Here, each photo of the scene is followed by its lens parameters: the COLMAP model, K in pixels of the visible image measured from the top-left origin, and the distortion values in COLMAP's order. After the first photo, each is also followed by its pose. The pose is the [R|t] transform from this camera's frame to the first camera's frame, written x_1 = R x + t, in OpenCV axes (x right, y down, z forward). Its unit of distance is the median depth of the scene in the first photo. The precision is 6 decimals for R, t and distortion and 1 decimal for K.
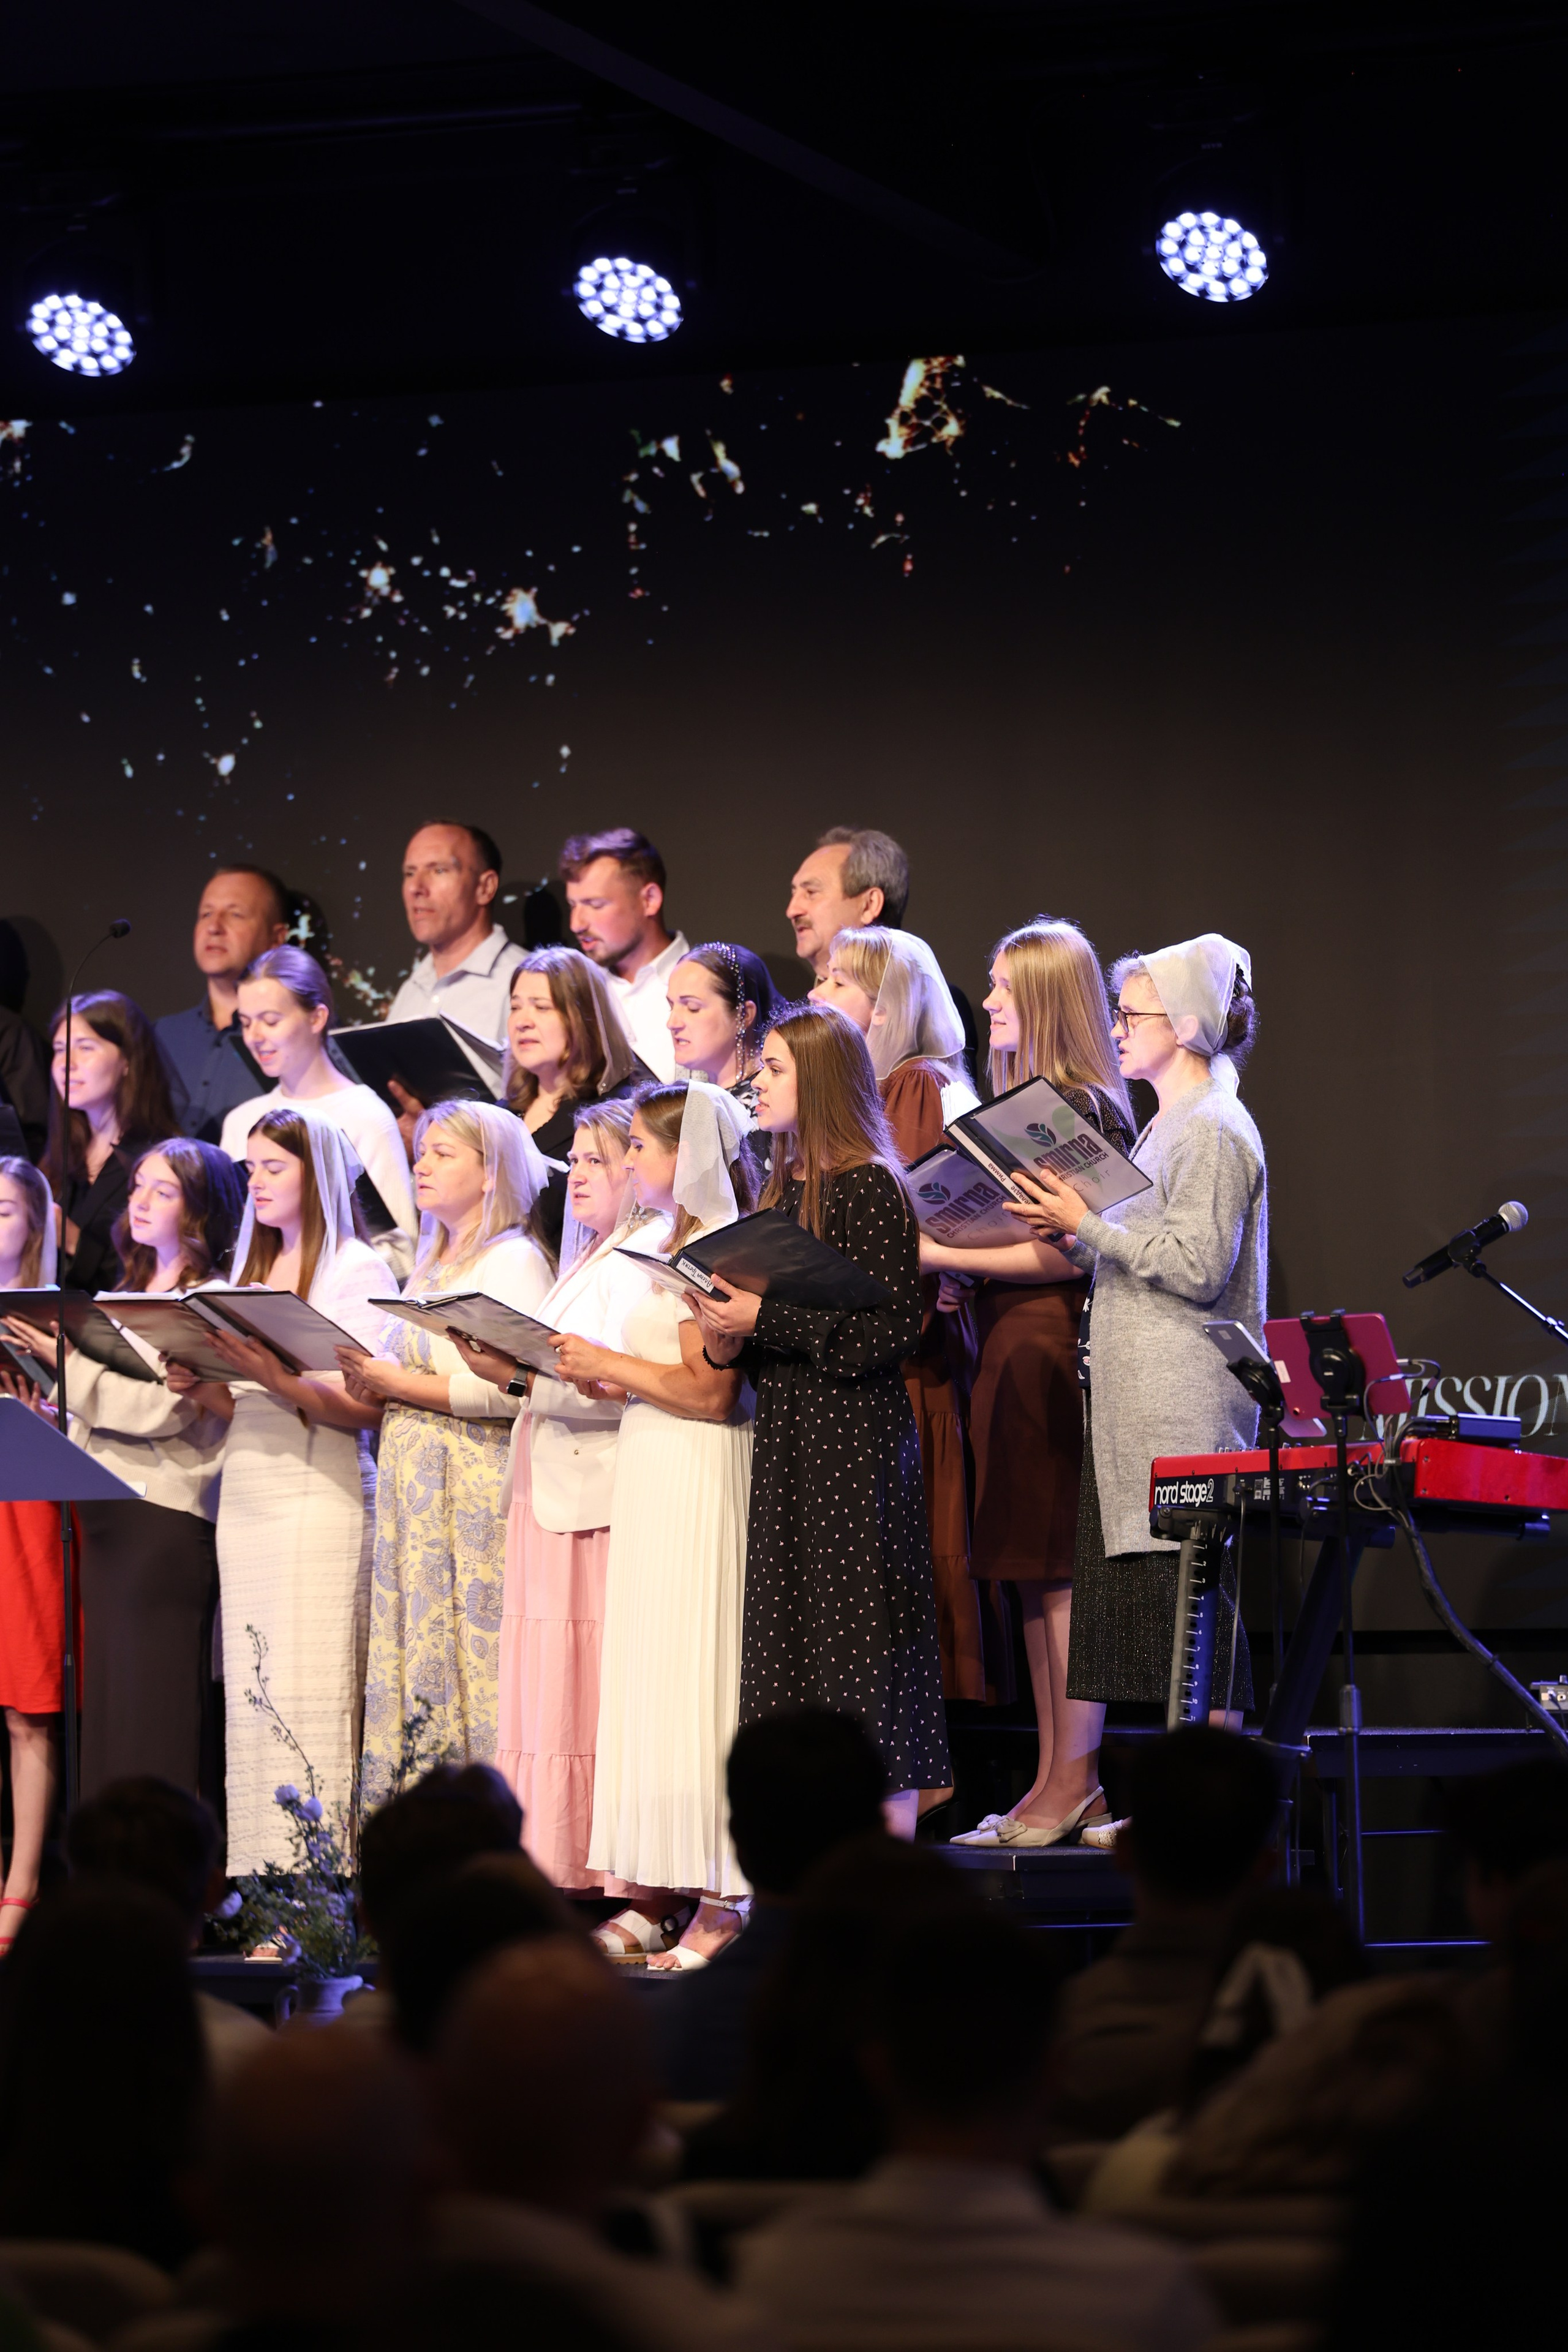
lens RADIAL K [[13031.7, 0, 798.5], [0, 13031.7, 1130.7], [0, 0, 1]] dist [2.333612, 0.000000]
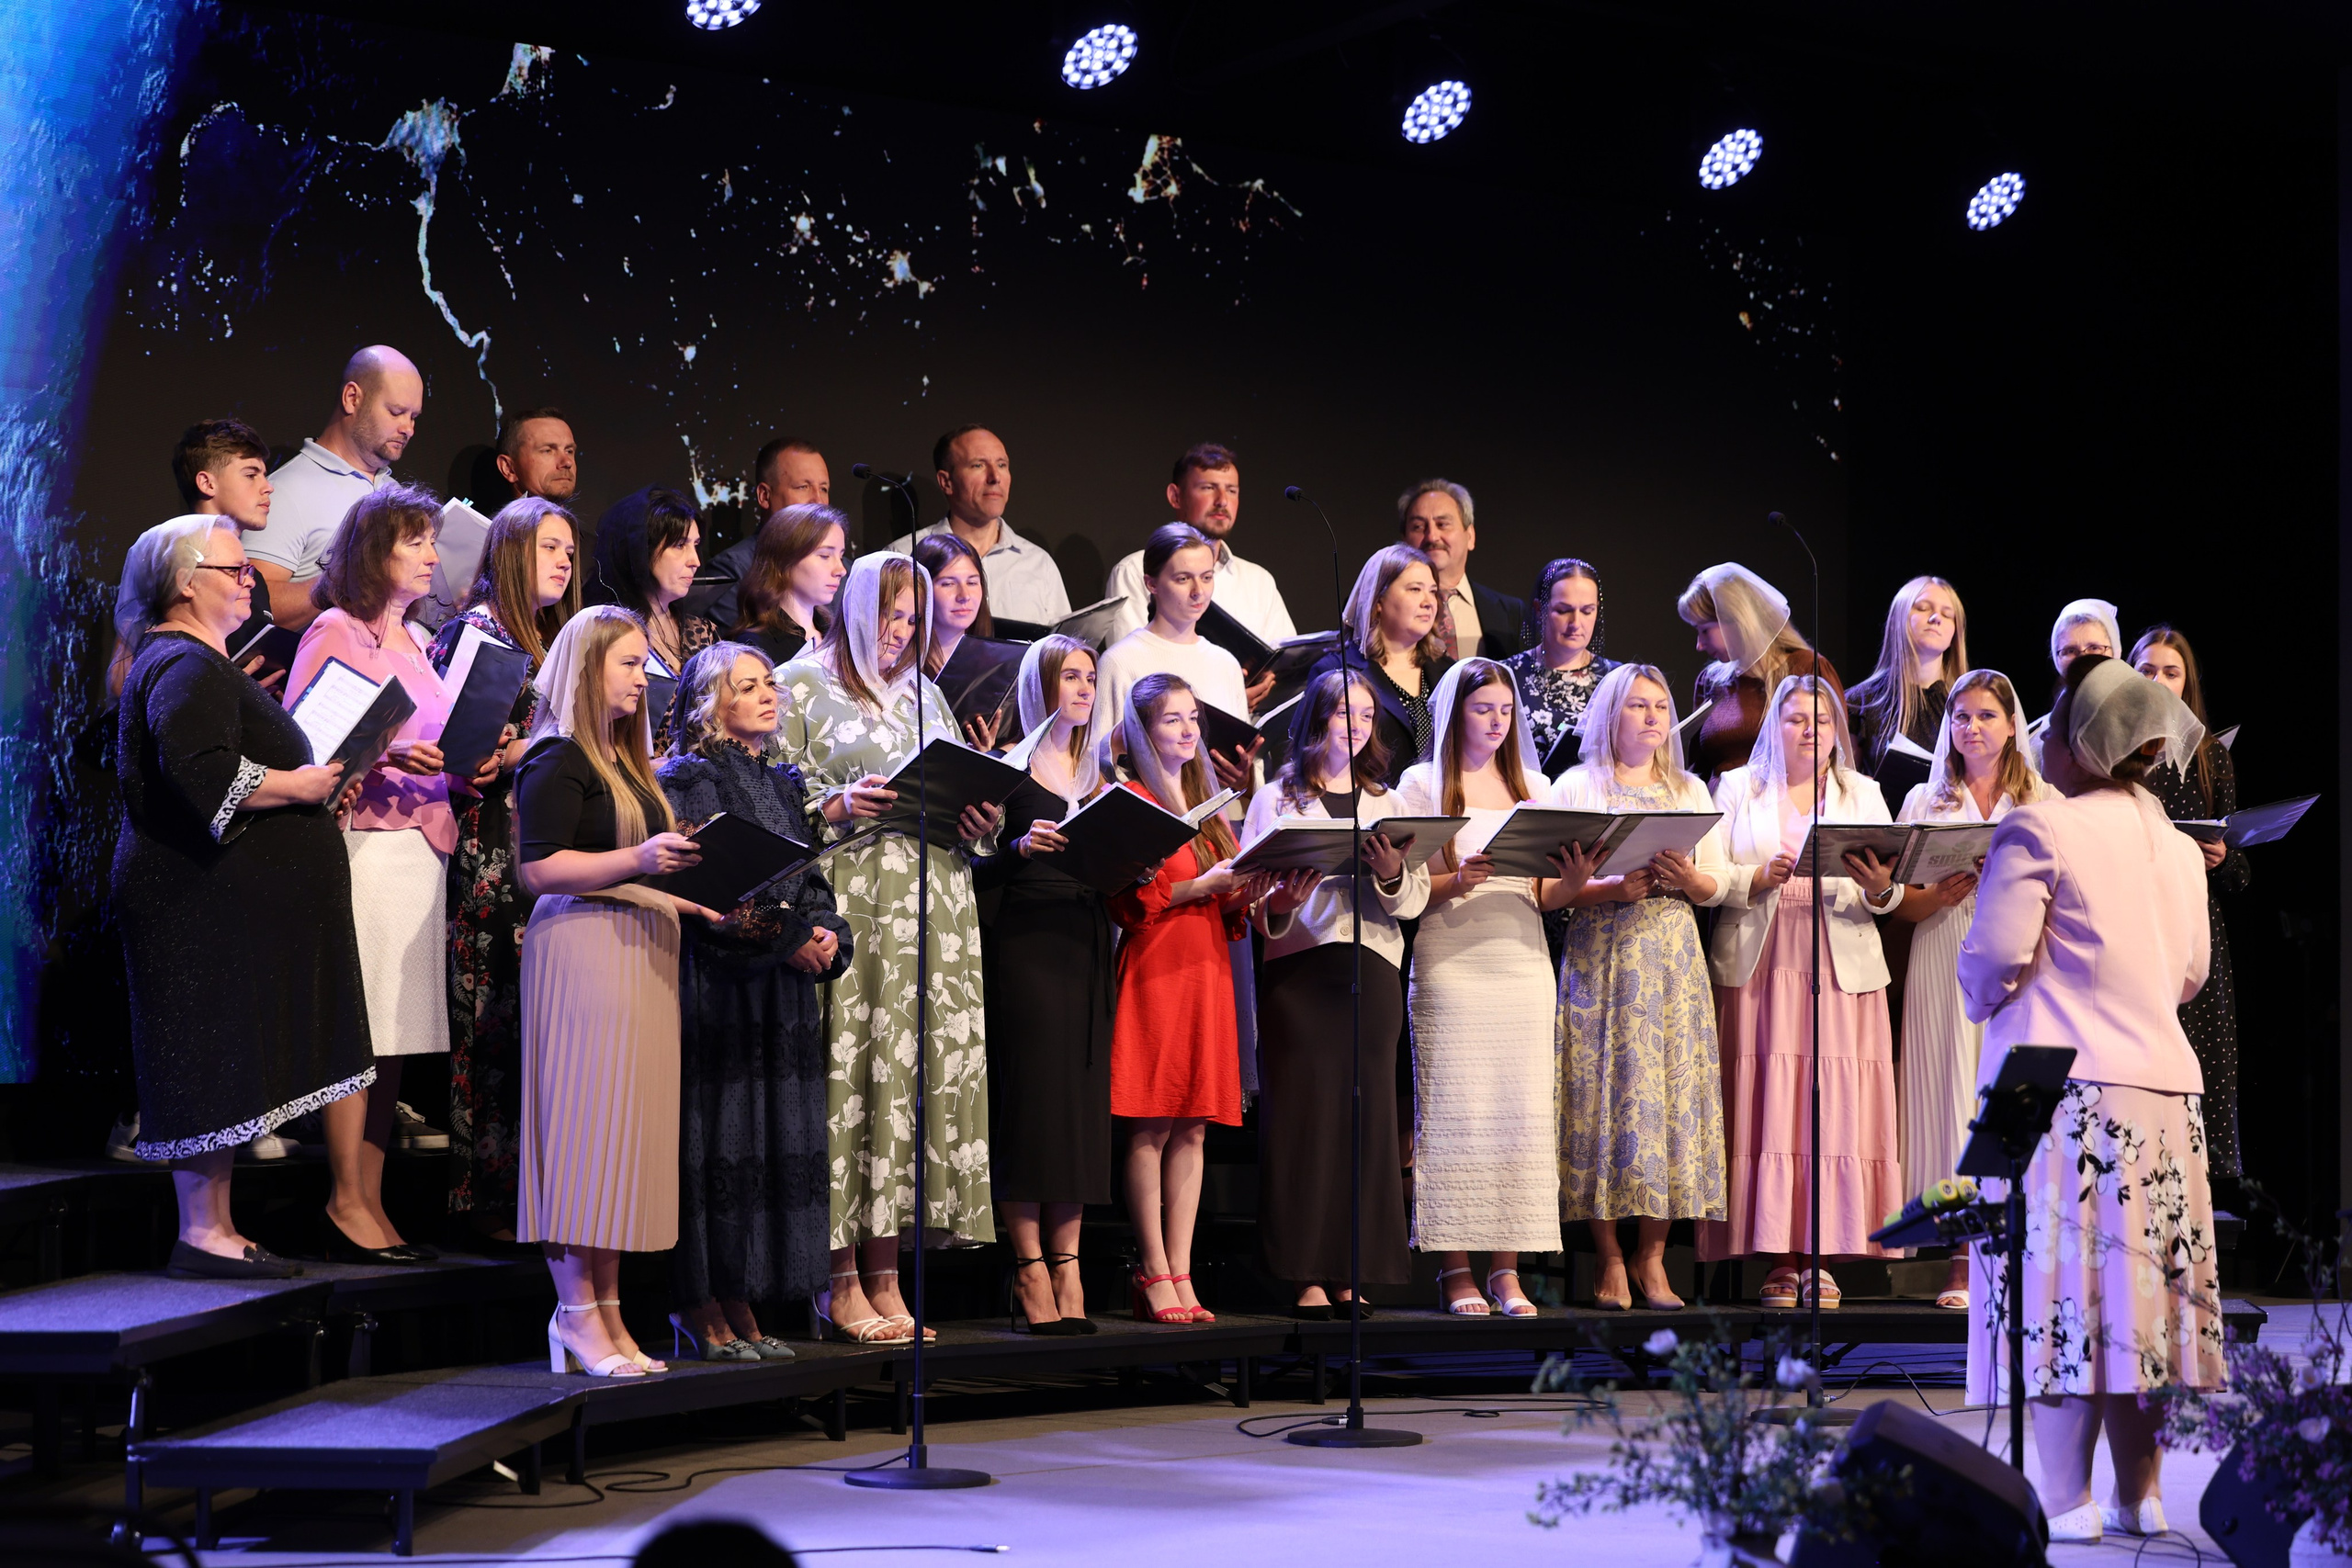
lens RADIAL K [[5290.2, 0, 1160.6], [0, 5290.2, 789.4], [0, 0, 1]] dist [-0.059790, 0.000000]
pose [[0.315858, 0.054684, 0.947229, -0.504124], [-0.035570, 0.998318, -0.045773, 0.034366], [-0.948140, -0.019235, 0.317272, 0.813915]]
